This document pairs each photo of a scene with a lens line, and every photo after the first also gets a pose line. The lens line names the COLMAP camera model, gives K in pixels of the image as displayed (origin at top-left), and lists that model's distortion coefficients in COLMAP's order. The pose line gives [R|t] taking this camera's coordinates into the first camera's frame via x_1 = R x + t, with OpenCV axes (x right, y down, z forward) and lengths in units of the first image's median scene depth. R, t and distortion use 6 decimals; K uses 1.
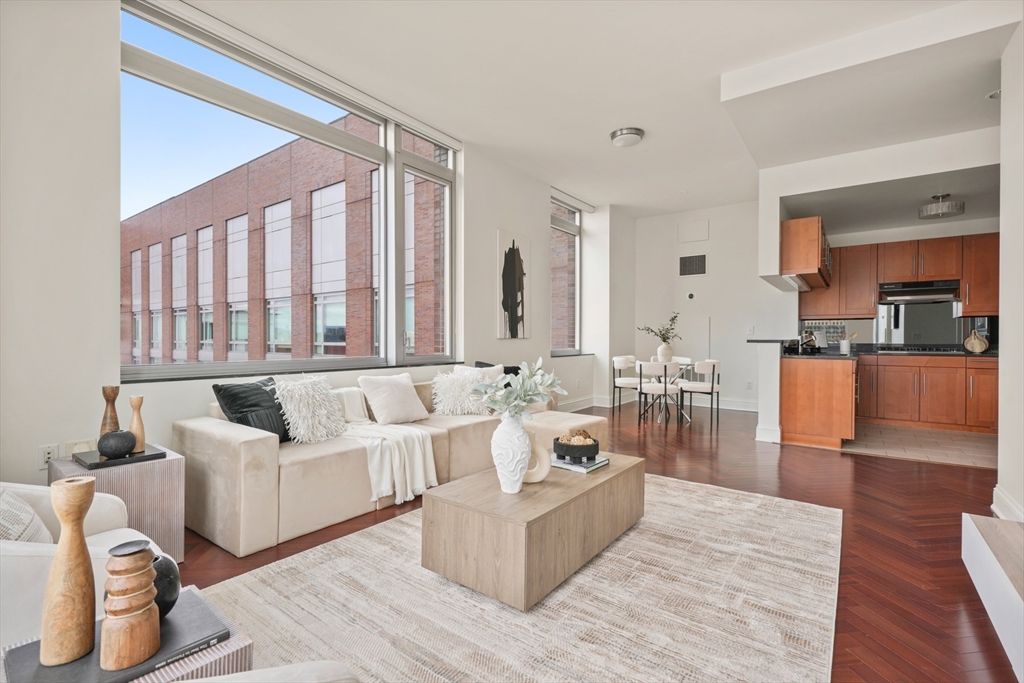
lens RADIAL K [[461.7, 0, 524.3], [0, 461.7, 341.8], [0, 0, 1]] dist [0.008099, -0.001341]
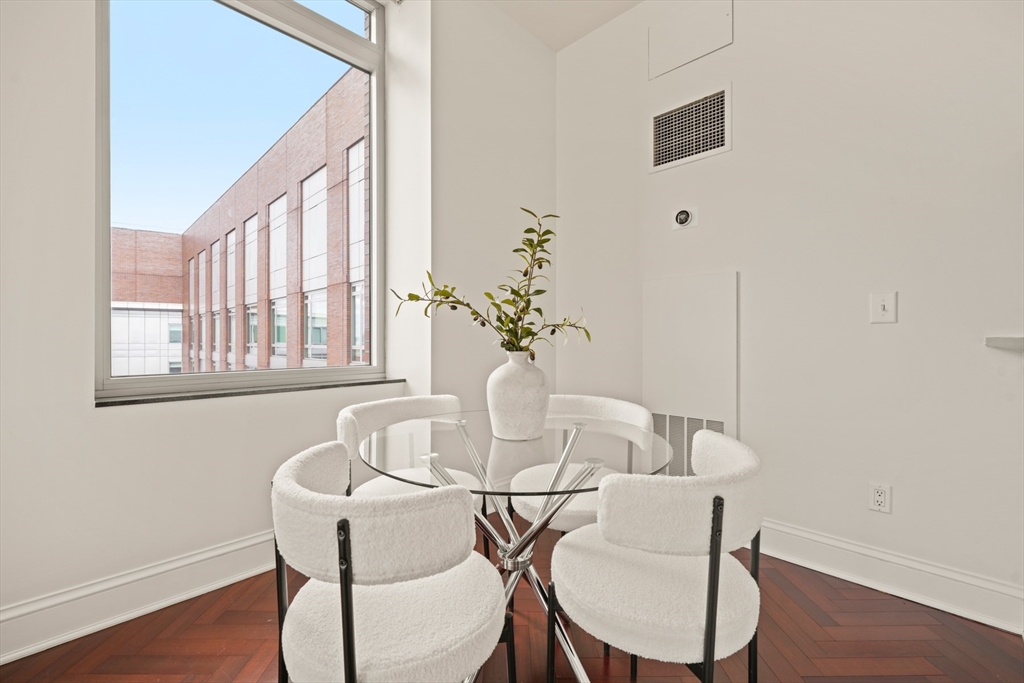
lens RADIAL K [[438.4, 0, 518.7], [0, 438.4, 340.2], [0, 0, 1]] dist [0.000814, -0.000053]
pose [[0.990976, -0.001463, -0.134032, 0.334766], [0.000264, 0.999960, -0.008963, -0.002655], [0.134040, 0.008847, 0.990936, 0.777250]]
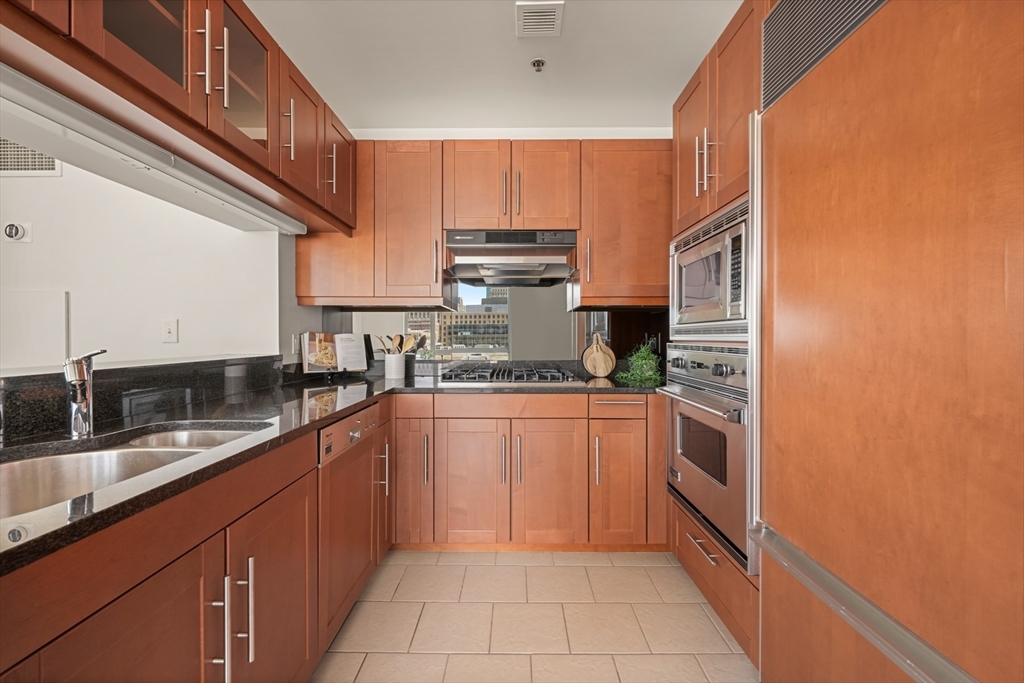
lens RADIAL K [[438.4, 0, 517.8], [0, 438.4, 342.5], [0, 0, 1]] dist [0.000814, -0.000053]
pose [[0.808560, -0.006454, 0.588379, 0.563341], [0.005546, 0.999979, 0.003348, -0.016878], [-0.588388, 0.000556, 0.808578, 0.607826]]
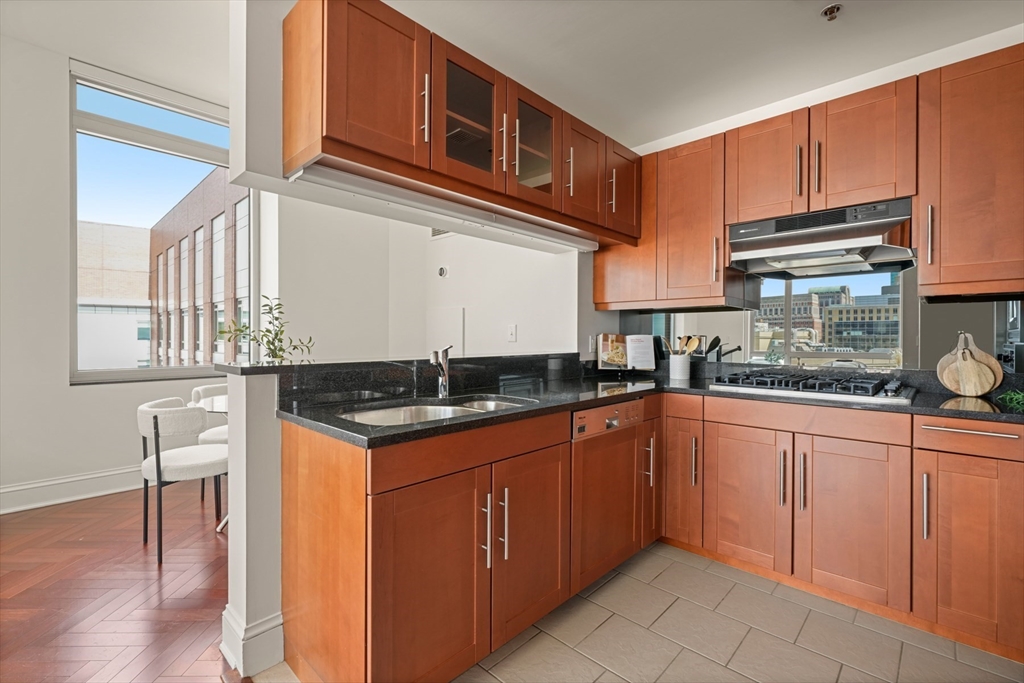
lens RADIAL K [[461.7, 0, 509.8], [0, 461.7, 339.8], [0, 0, 1]] dist [0.008099, -0.001341]
pose [[0.991142, 0.003264, -0.132768, 0.615173], [-0.003996, 0.999978, -0.005248, -0.016750], [0.132748, 0.005732, 0.991133, 0.545646]]
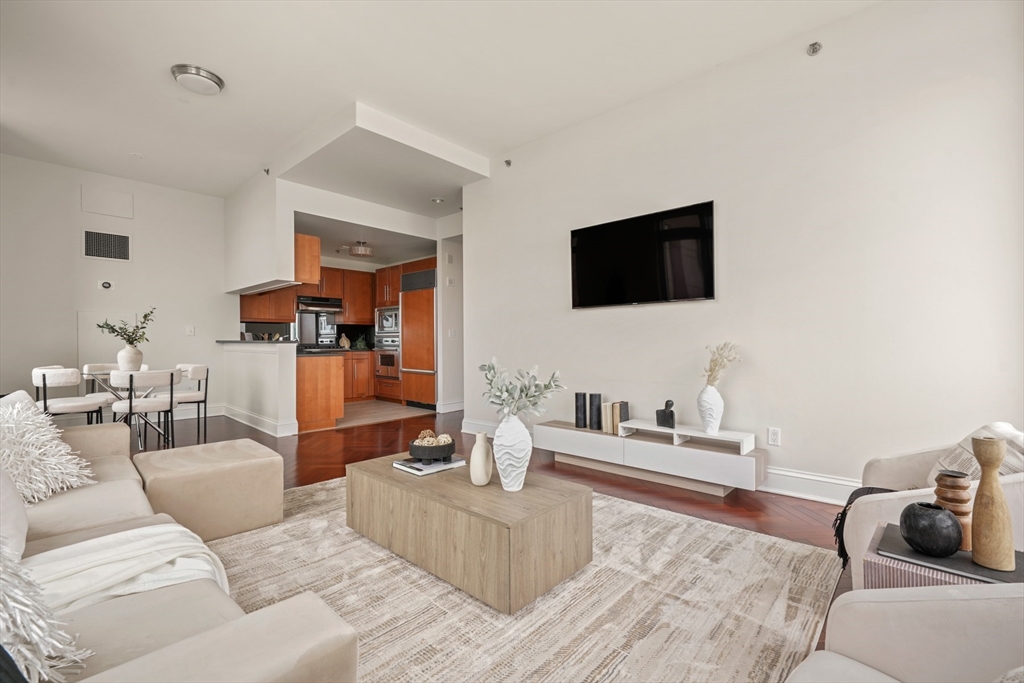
lens RADIAL K [[438.4, 0, 496.7], [0, 438.4, 341.3], [0, 0, 1]] dist [0.000814, -0.000053]
pose [[0.142763, -0.005196, 0.989743, -0.324729], [0.010473, 0.999938, 0.003739, -0.001053], [-0.989702, 0.009832, 0.142808, 0.297306]]
